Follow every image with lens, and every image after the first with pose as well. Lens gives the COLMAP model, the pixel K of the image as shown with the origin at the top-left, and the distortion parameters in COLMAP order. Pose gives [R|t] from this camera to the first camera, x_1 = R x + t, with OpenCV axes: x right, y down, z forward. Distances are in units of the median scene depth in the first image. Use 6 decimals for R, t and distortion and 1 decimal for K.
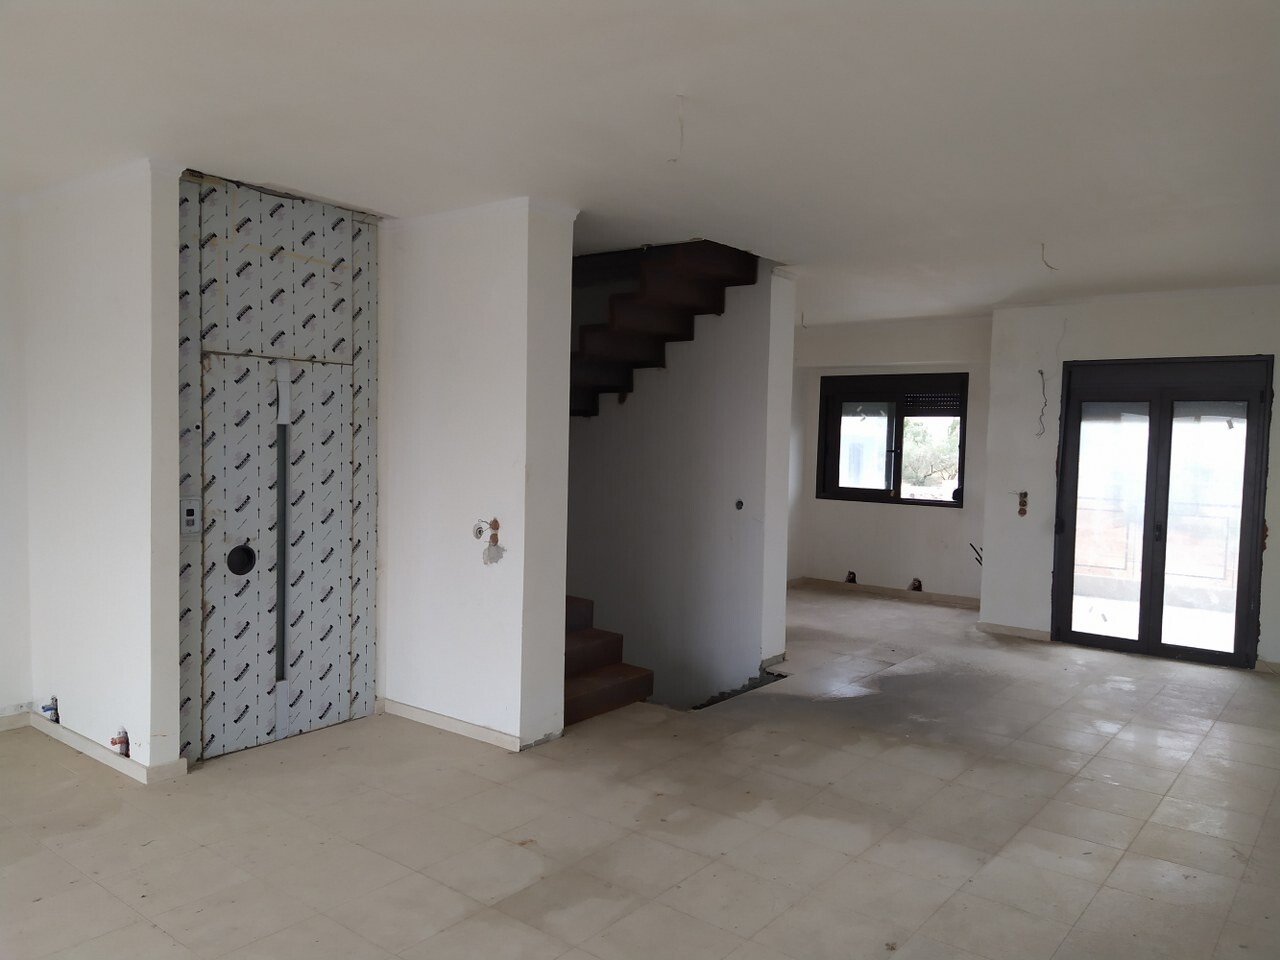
lens RADIAL K [[939.3, 0, 640.0], [0, 939.3, 480.0], [0, 0, 1]] dist [0.090087, -0.107816]
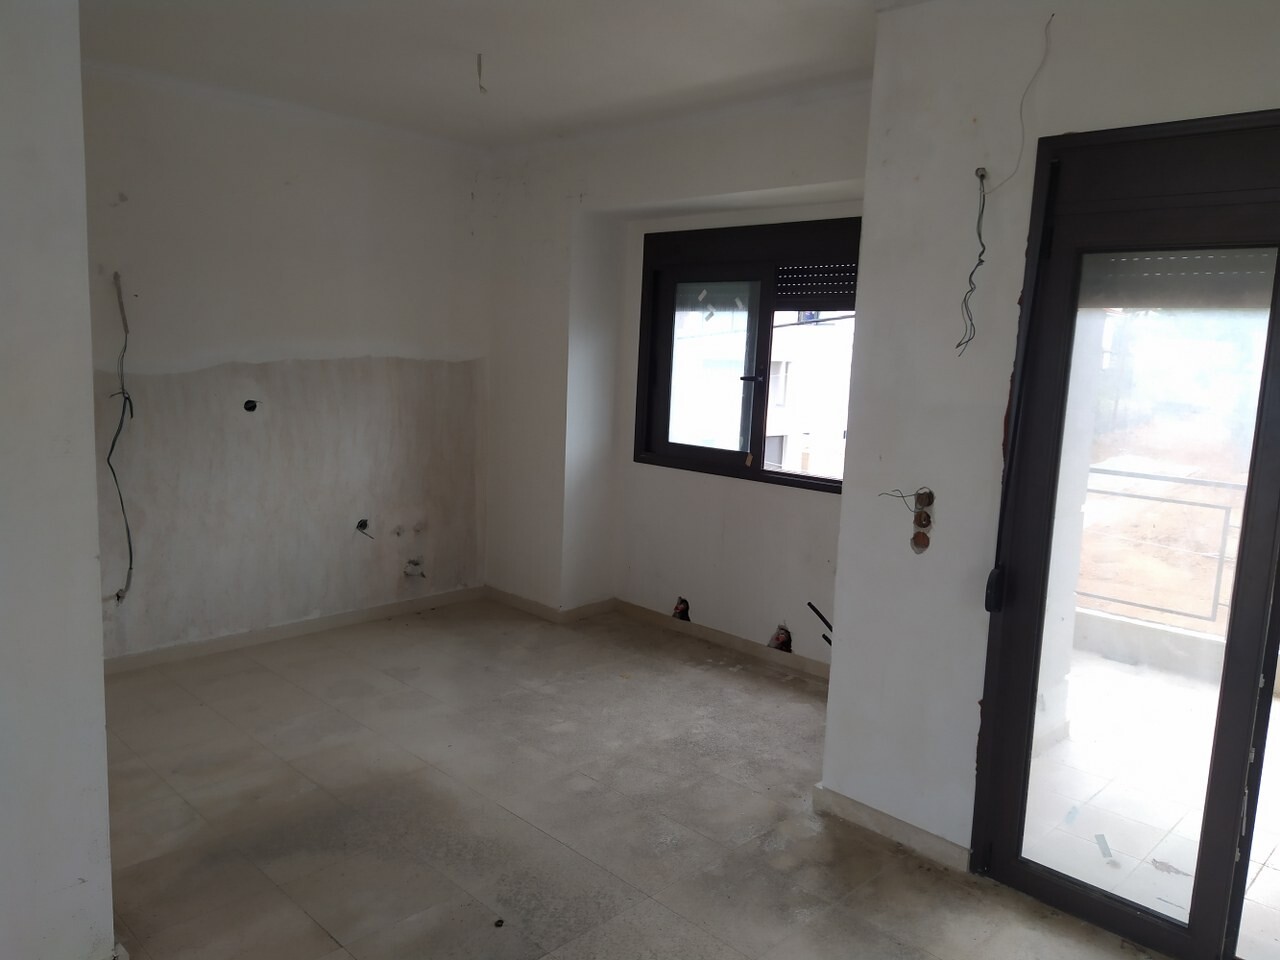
lens RADIAL K [[939.3, 0, 640.0], [0, 939.3, 480.0], [0, 0, 1]] dist [0.090087, -0.107816]
pose [[0.993560, 0.038769, -0.106467, 0.336306], [-0.029561, 0.995792, 0.086744, -0.023366], [0.109381, -0.083038, 0.990525, 0.614125]]
